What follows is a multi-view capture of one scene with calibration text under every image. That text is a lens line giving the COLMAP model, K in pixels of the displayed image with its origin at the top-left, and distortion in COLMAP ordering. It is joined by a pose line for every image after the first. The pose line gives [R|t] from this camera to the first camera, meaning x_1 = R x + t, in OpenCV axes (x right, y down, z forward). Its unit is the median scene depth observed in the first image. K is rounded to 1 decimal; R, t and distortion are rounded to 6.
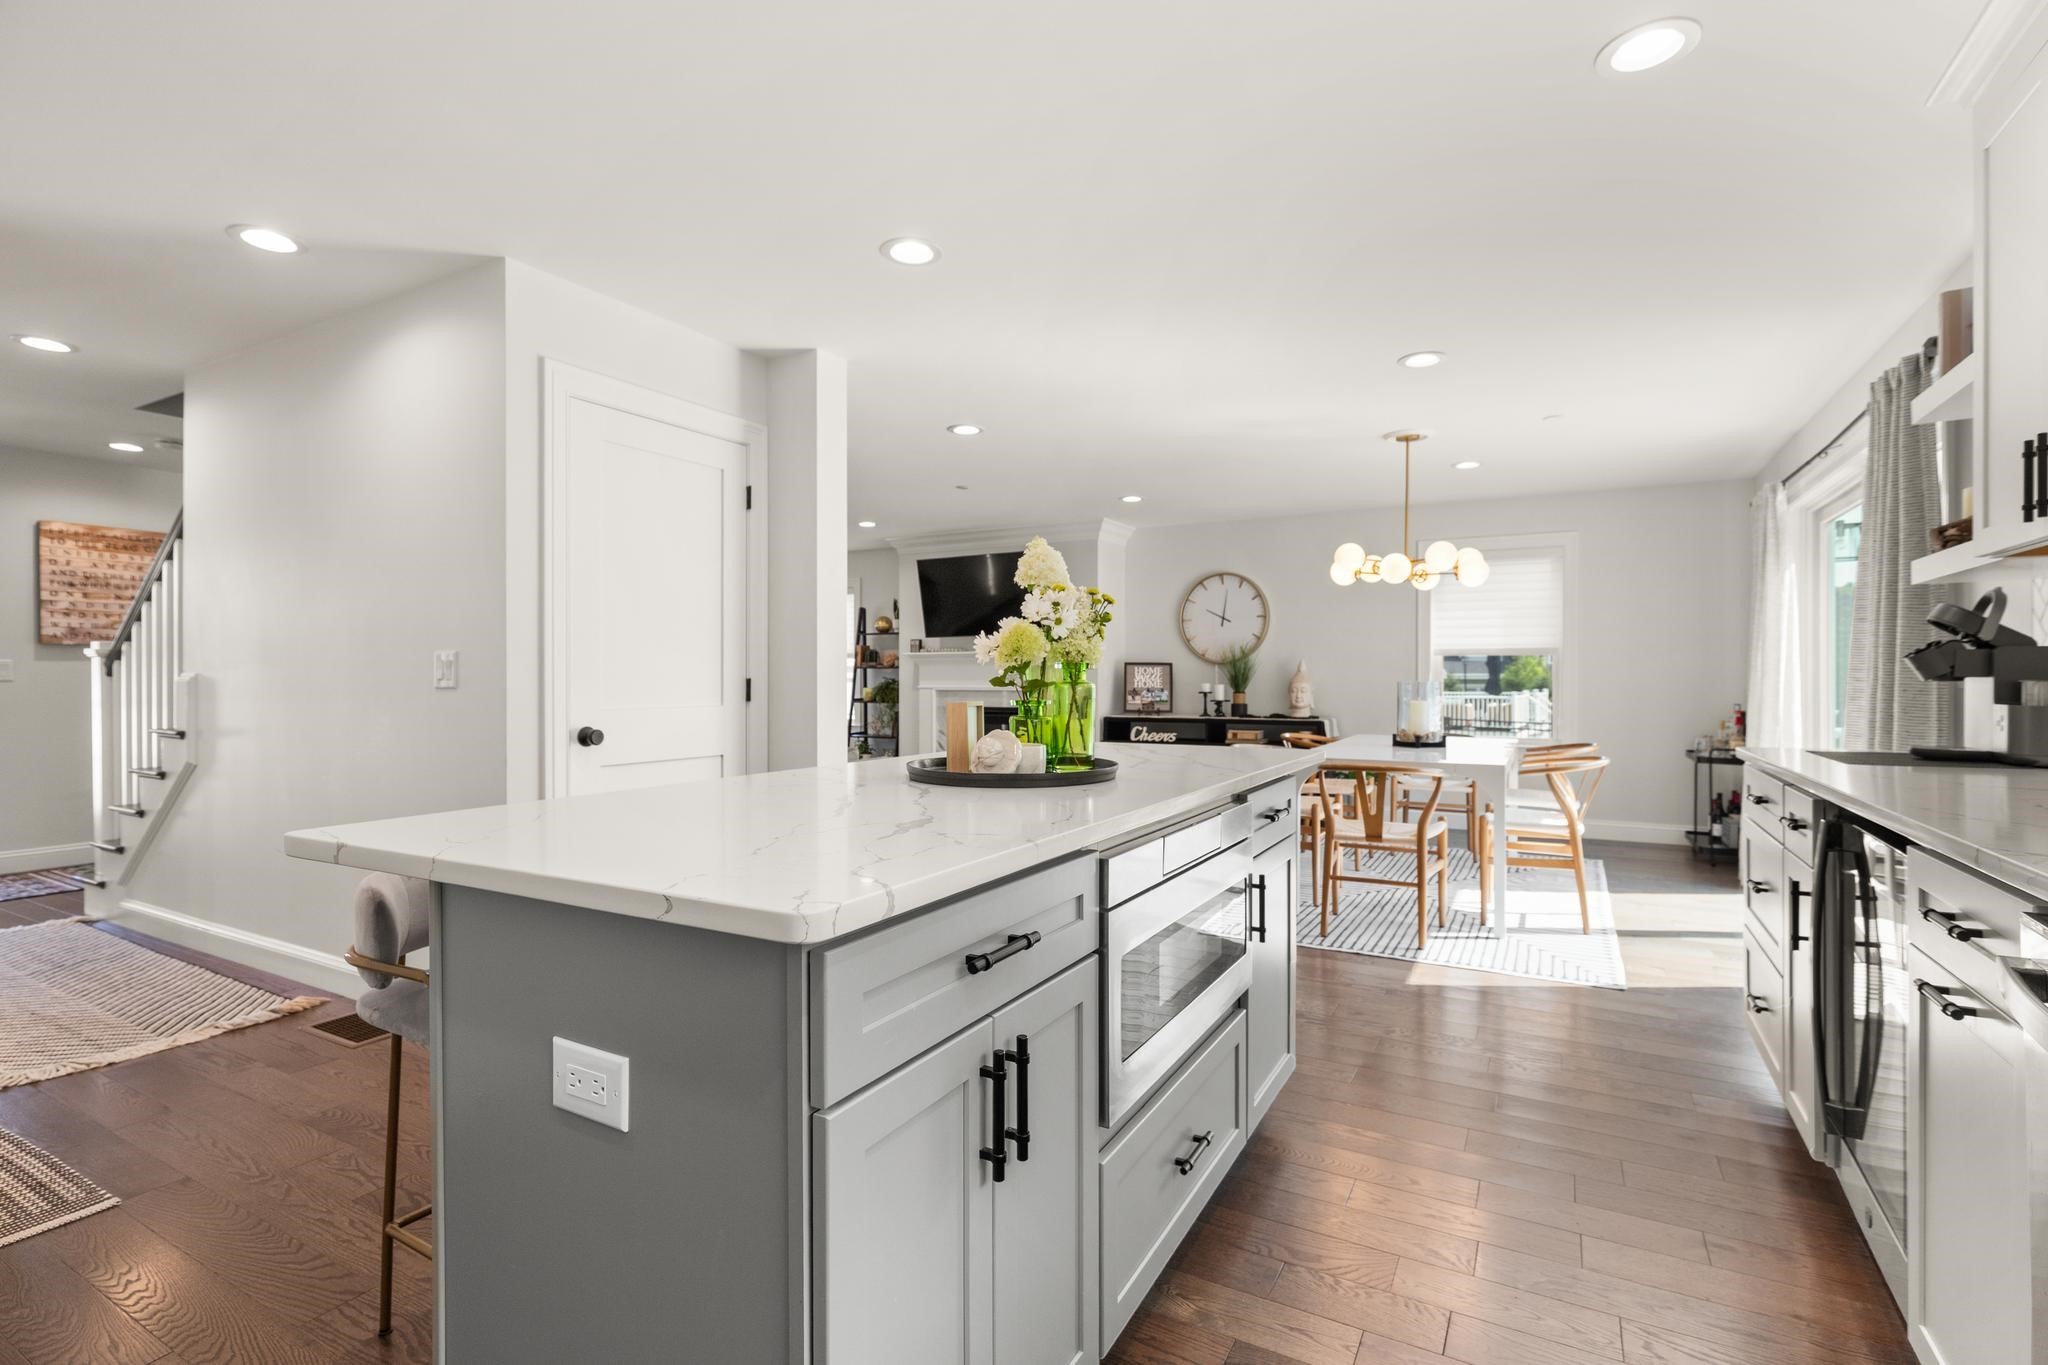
lens RADIAL K [[949.5, 0, 1023.1], [0, 949.5, 682.7], [0, 0, 1]] dist [0.009009, -0.001942]
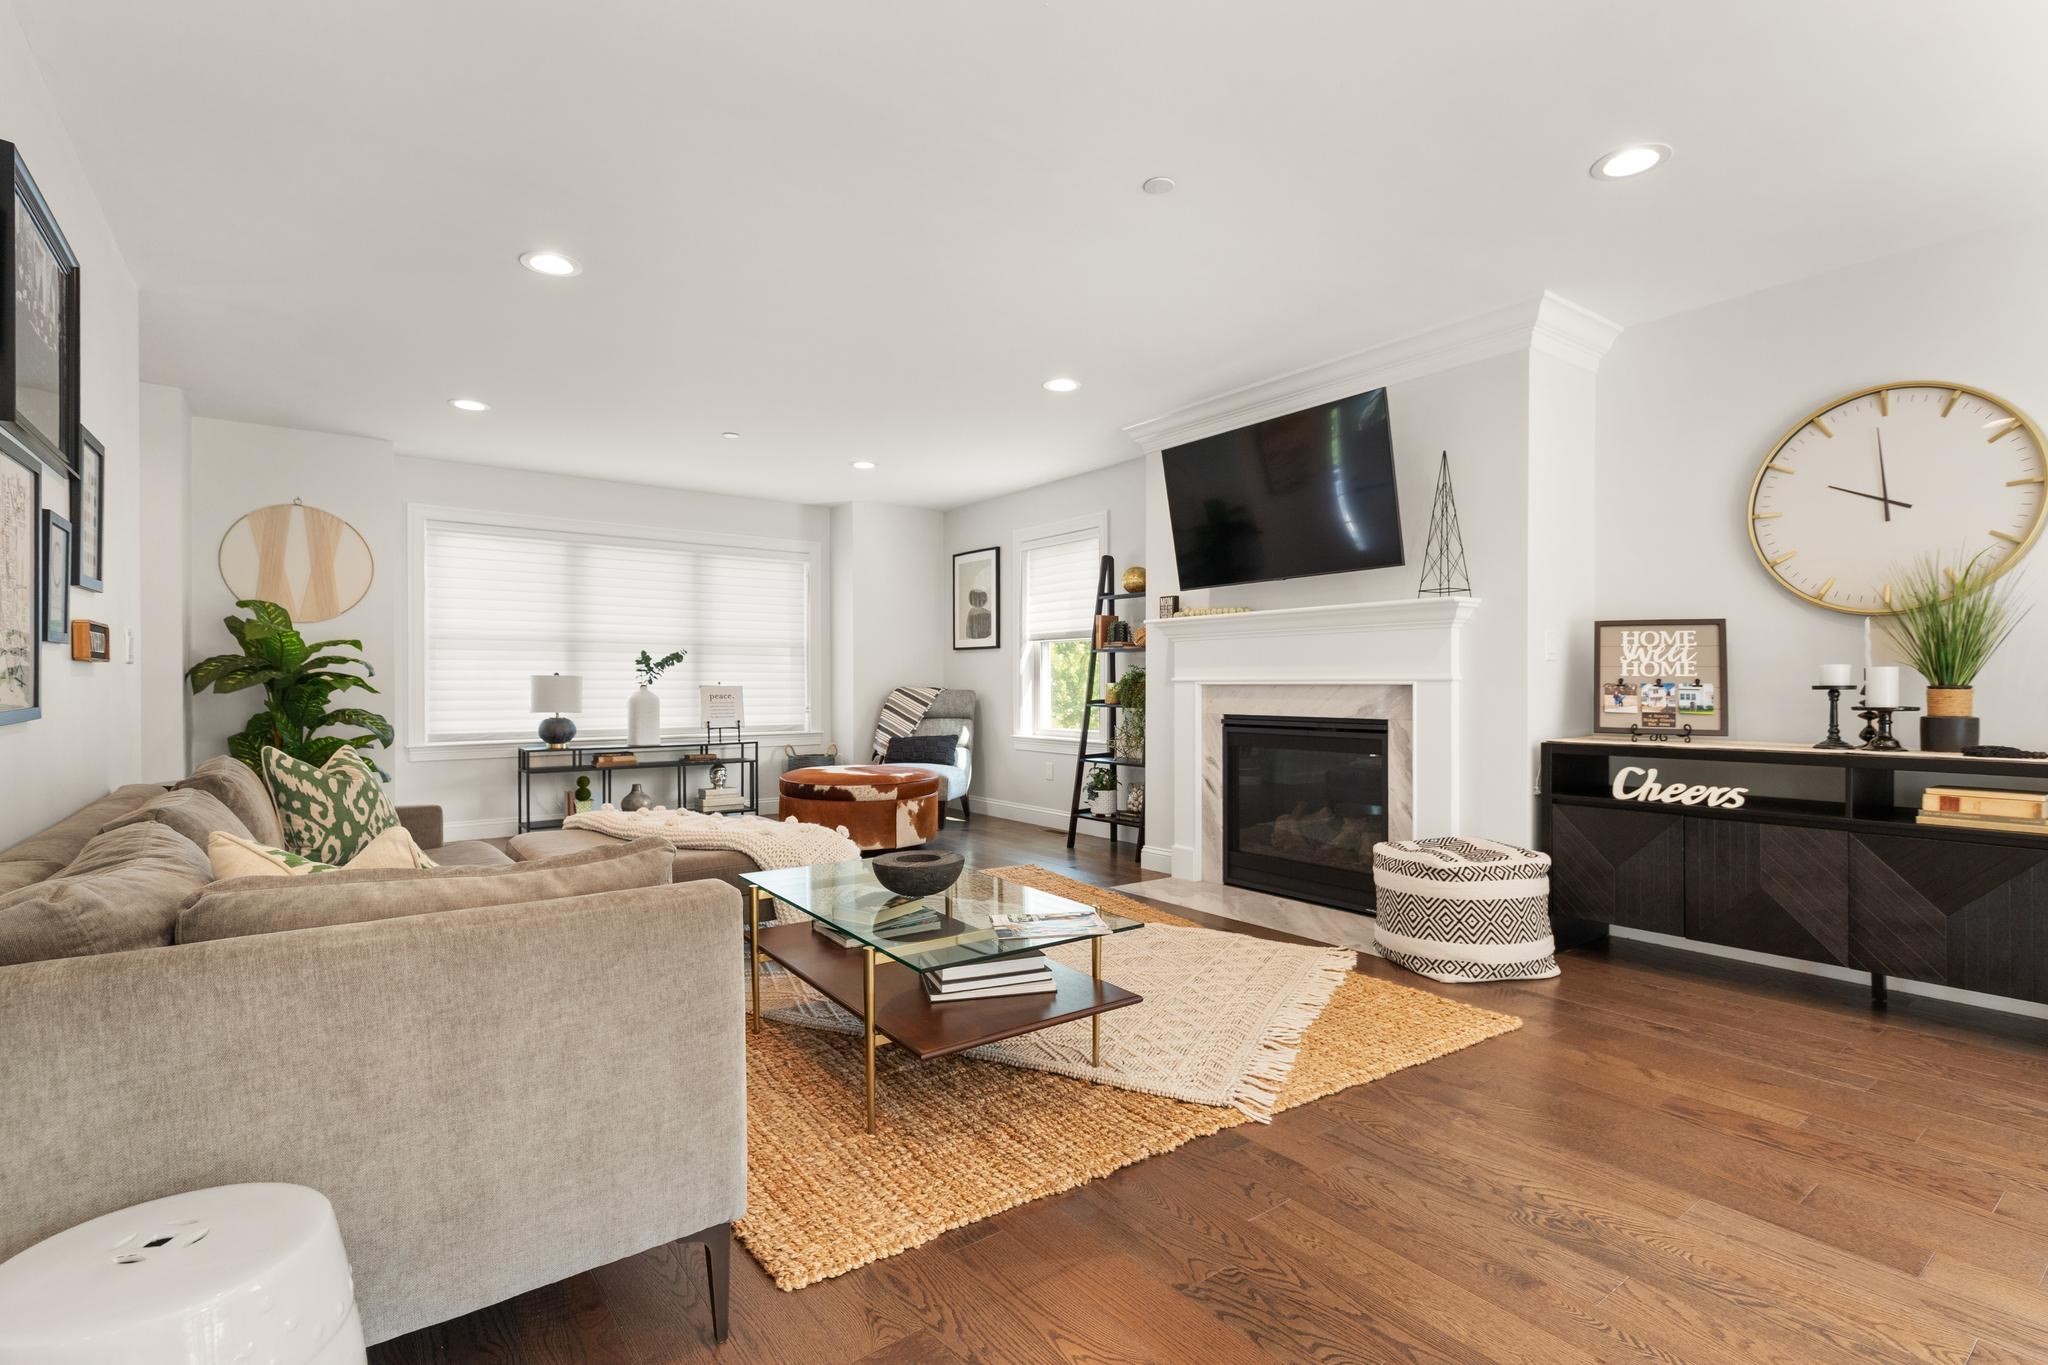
lens RADIAL K [[949.5, 0, 1041.0], [0, 949.5, 692.0], [0, 0, 1]] dist [0.009009, -0.001942]
pose [[0.921292, 0.002278, -0.388865, 0.040912], [-0.000753, 0.999991, 0.004074, 0.010543], [0.388871, -0.003460, 0.921286, 0.486793]]
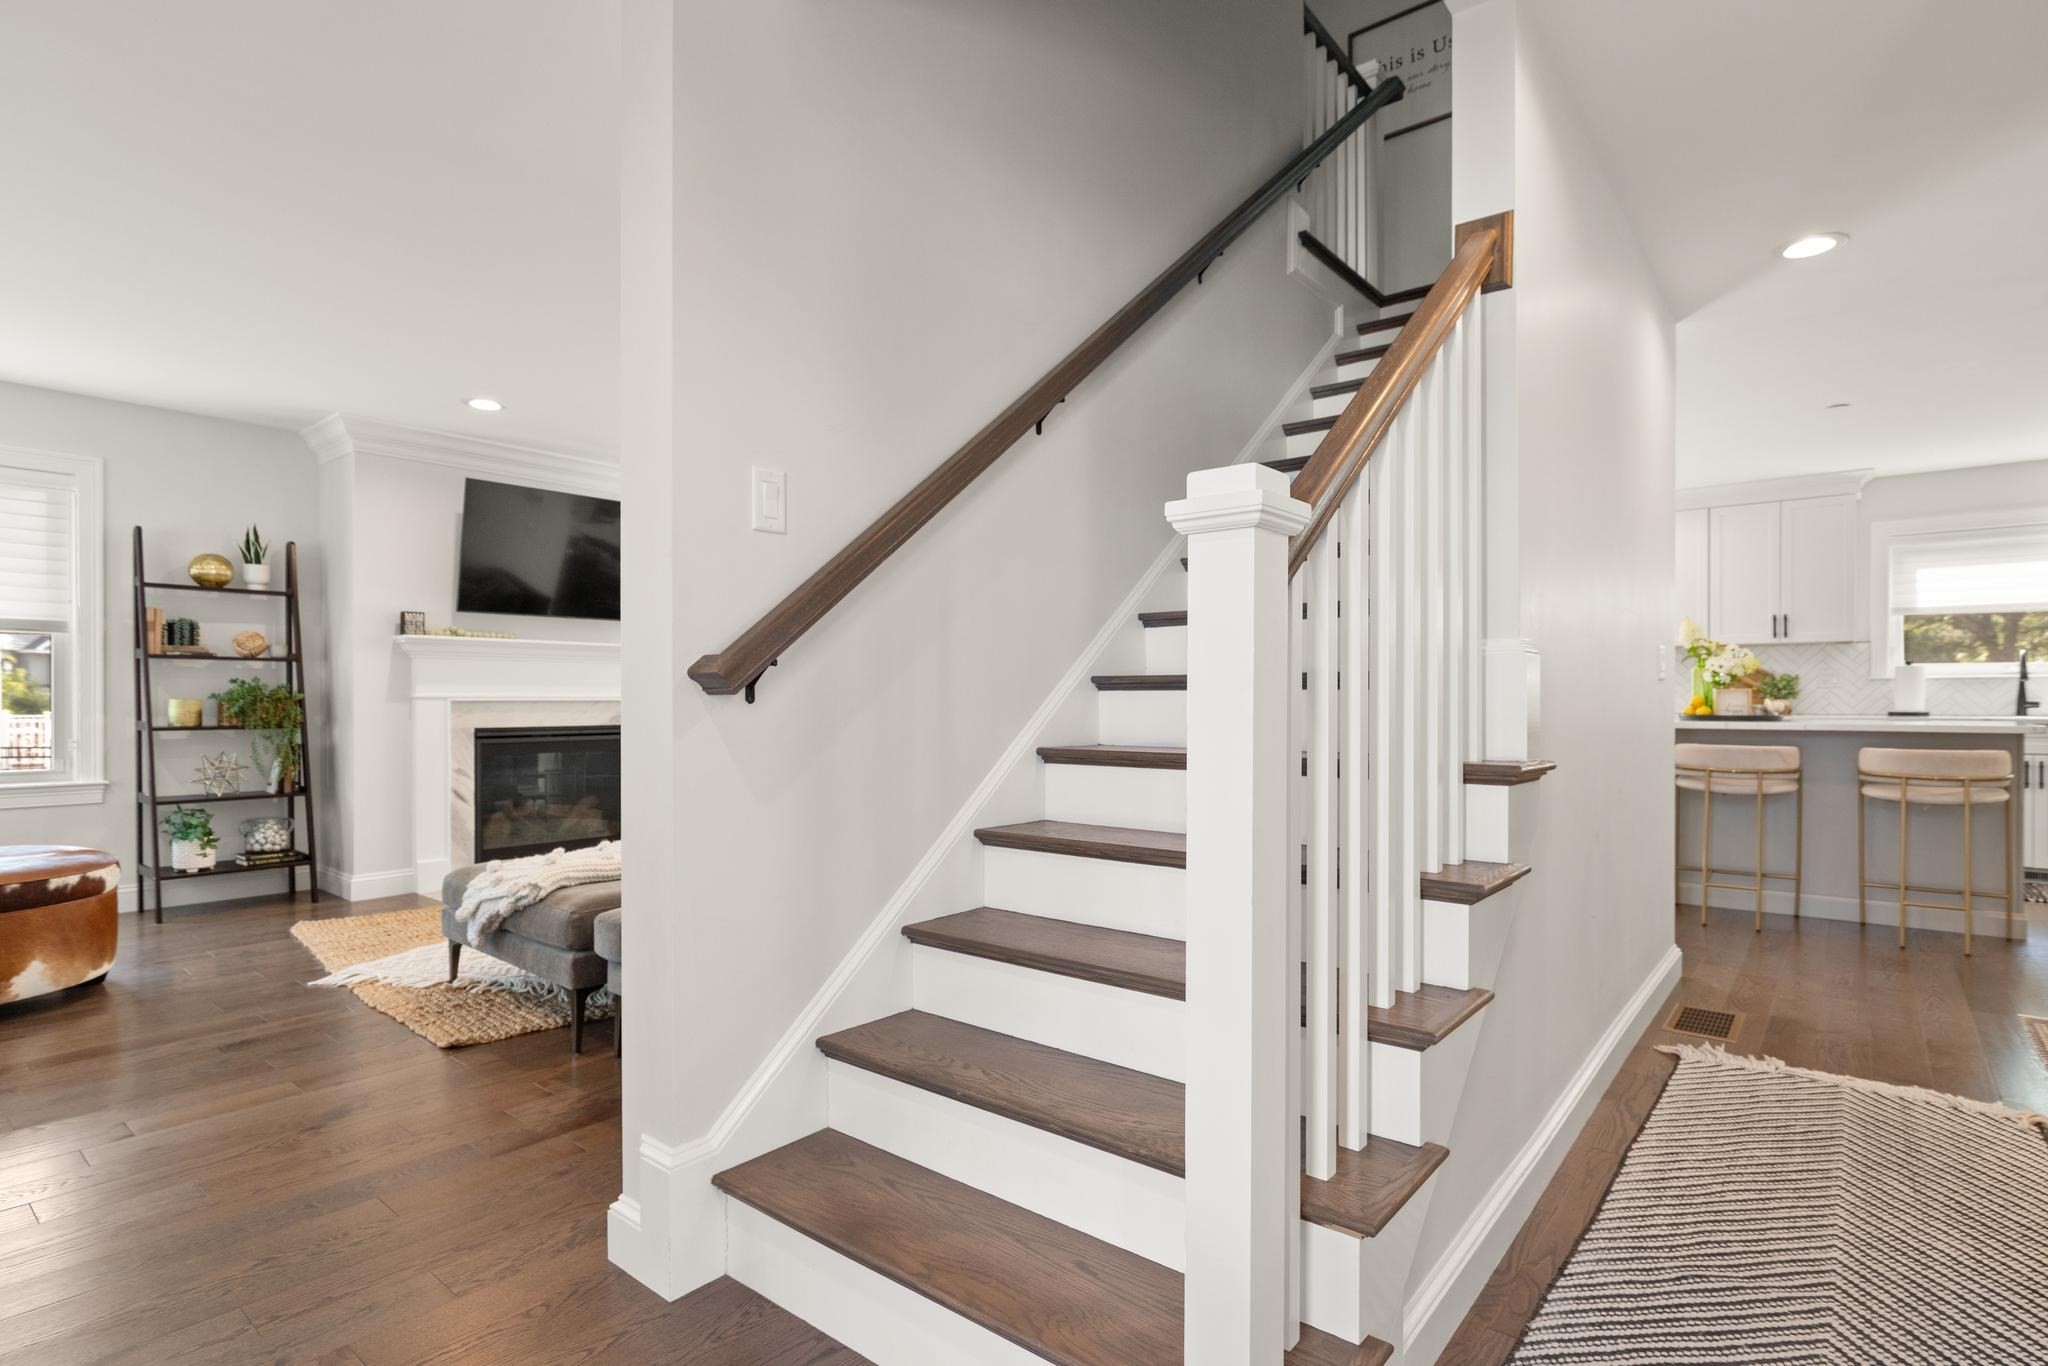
lens RADIAL K [[1034.8, 0, 1022.3], [0, 1034.8, 700.7], [0, 0, 1]] dist [0.006442, 0.000311]
pose [[0.170546, -0.002515, 0.985346, -0.715228], [0.004685, 0.999988, 0.001741, 0.008664], [-0.985339, 0.004319, 0.170556, 0.588916]]
